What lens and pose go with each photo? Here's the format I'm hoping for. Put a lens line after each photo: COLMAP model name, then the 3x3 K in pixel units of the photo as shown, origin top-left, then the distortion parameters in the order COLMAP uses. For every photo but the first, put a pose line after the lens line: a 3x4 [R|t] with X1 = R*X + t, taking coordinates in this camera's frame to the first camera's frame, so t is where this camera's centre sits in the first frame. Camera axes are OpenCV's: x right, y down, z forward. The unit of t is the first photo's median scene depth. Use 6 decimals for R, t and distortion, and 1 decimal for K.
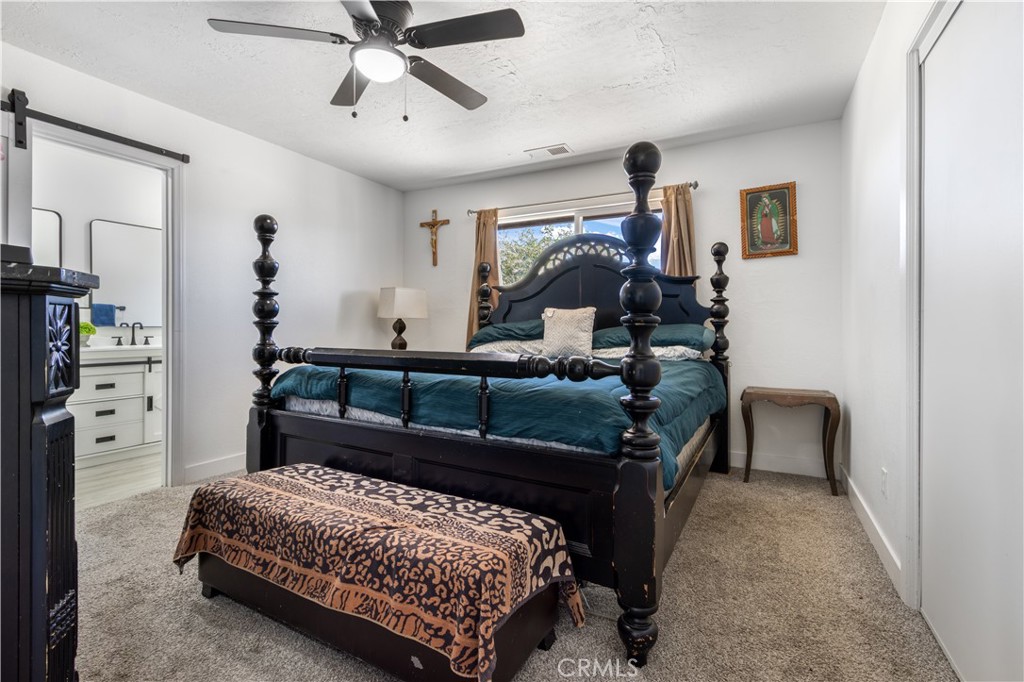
lens RADIAL K [[479.1, 0, 518.7], [0, 479.1, 333.0], [0, 0, 1]] dist [0.001237, 0.000172]
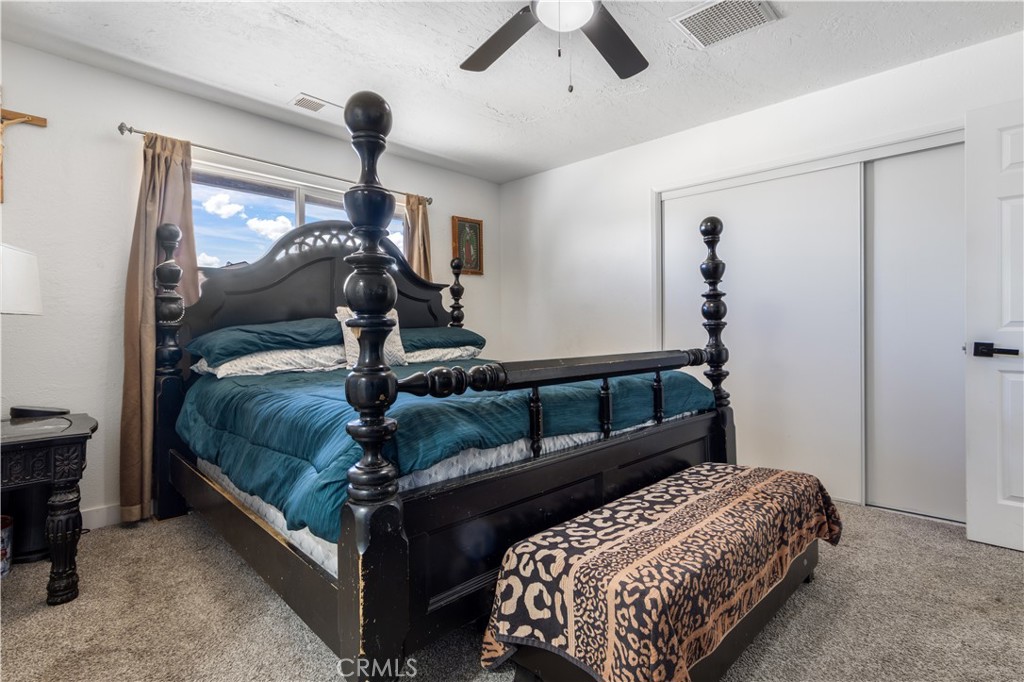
lens RADIAL K [[479.1, 0, 518.1], [0, 479.1, 337.6], [0, 0, 1]] dist [0.001237, 0.000172]
pose [[0.284363, -0.020246, 0.958503, -1.073578], [0.018230, 0.999710, 0.015708, -0.013208], [-0.958543, 0.013007, 0.284650, 0.831002]]
